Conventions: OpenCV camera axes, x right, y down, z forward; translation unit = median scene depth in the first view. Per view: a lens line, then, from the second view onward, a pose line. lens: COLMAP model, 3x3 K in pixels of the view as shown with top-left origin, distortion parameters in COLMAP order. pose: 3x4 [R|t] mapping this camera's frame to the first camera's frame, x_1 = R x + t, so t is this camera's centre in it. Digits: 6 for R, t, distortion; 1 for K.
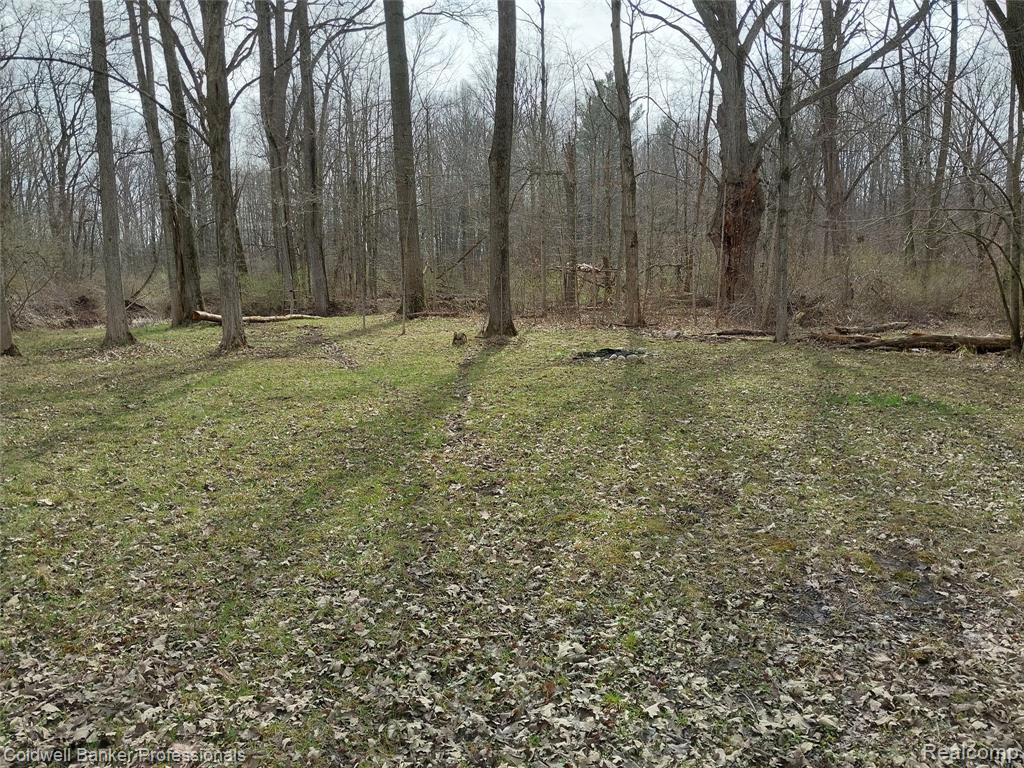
lens RADIAL K [[796.2, 0, 512.0], [0, 796.2, 384.0], [0, 0, 1]] dist [0.067872, -0.082907]
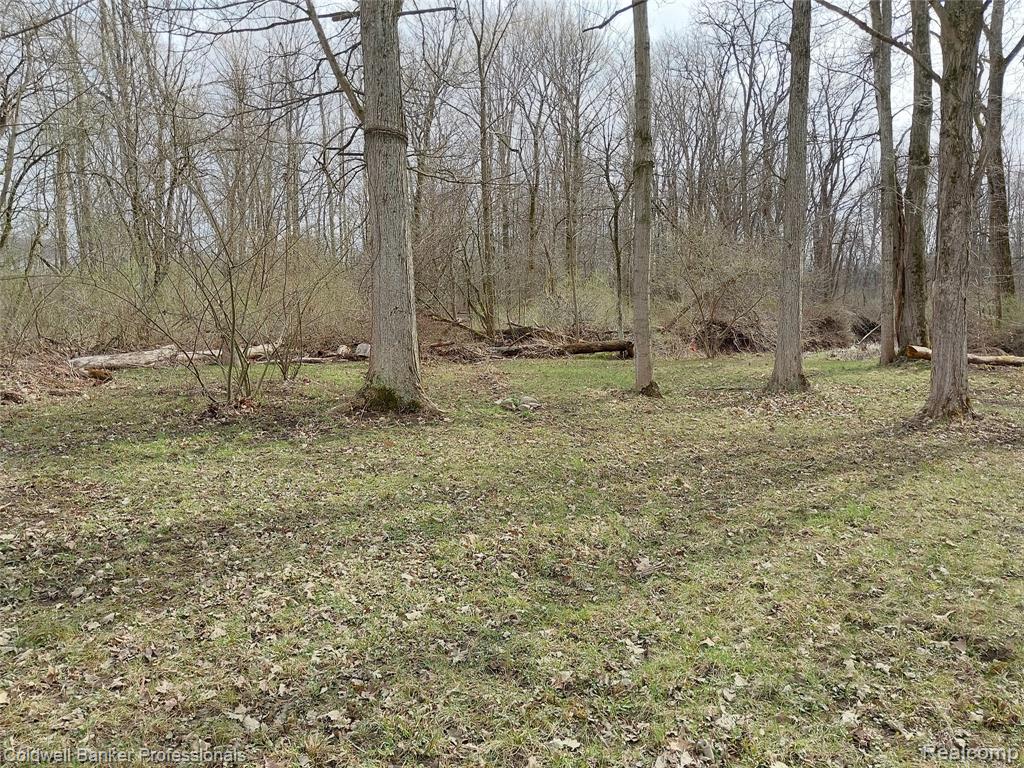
lens RADIAL K [[810.7, 0, 512.4], [0, 810.7, 372.8], [0, 0, 1]] dist [-0.003367, -0.012036]
pose [[0.640160, 0.079579, -0.764109, -0.069019], [-0.110335, 0.993833, 0.011066, -0.034912], [0.760277, 0.077224, 0.644992, 0.262484]]
